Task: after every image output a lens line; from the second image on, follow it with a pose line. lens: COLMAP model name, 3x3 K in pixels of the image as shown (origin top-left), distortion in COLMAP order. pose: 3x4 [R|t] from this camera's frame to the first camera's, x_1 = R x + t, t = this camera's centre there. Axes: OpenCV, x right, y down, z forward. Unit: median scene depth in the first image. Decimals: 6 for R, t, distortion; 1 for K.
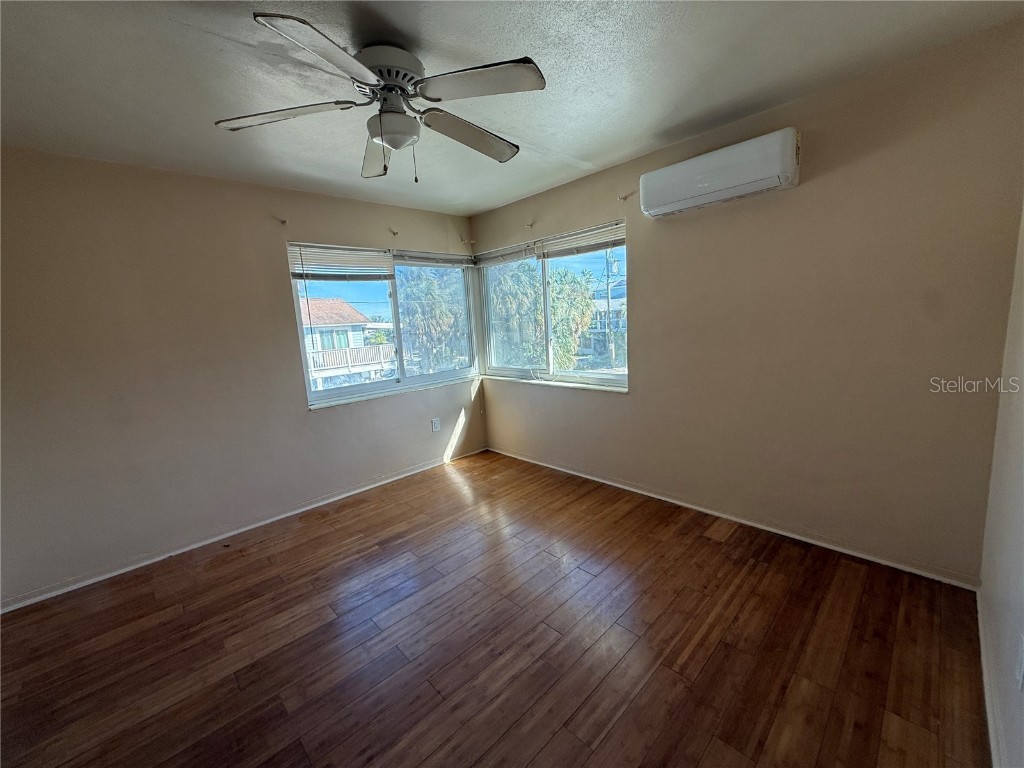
lens RADIAL K [[405.8, 0, 509.7], [0, 405.8, 383.9], [0, 0, 1]] dist [0.000395, 0.000052]
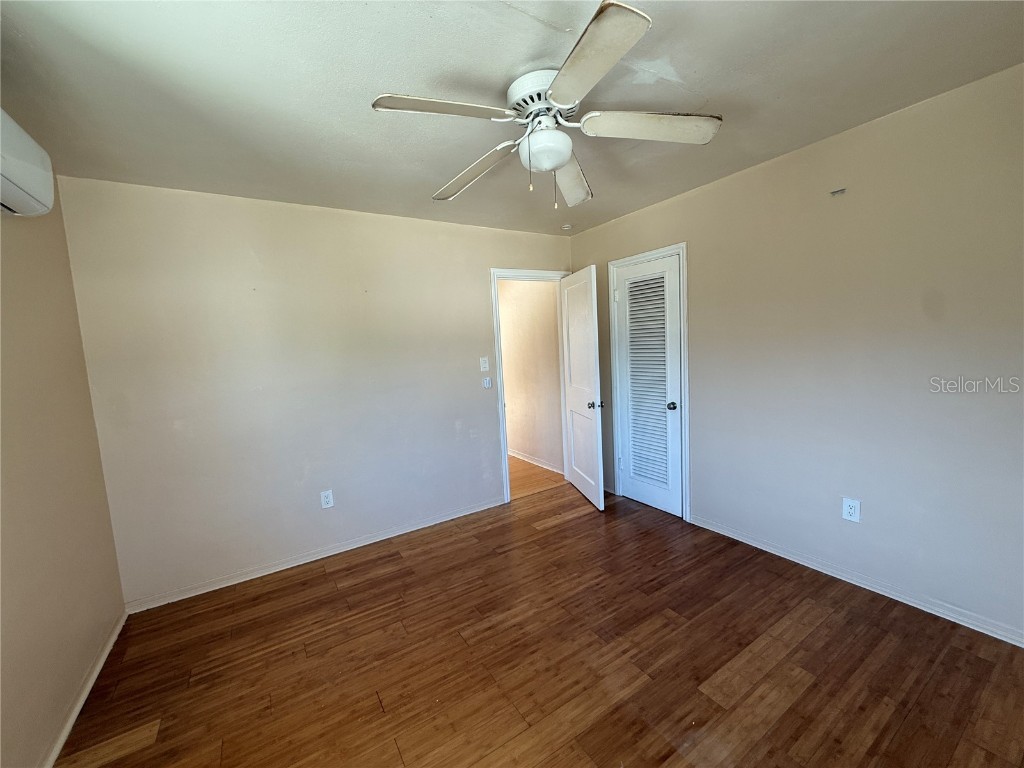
lens RADIAL K [[405.8, 0, 509.7], [0, 405.8, 383.9], [0, 0, 1]] dist [0.000395, 0.000052]
pose [[-0.973219, 0.095824, 0.208954, -0.319946], [0.145401, 0.960647, 0.236675, -0.303445], [-0.178052, 0.260719, -0.948854, 1.902154]]
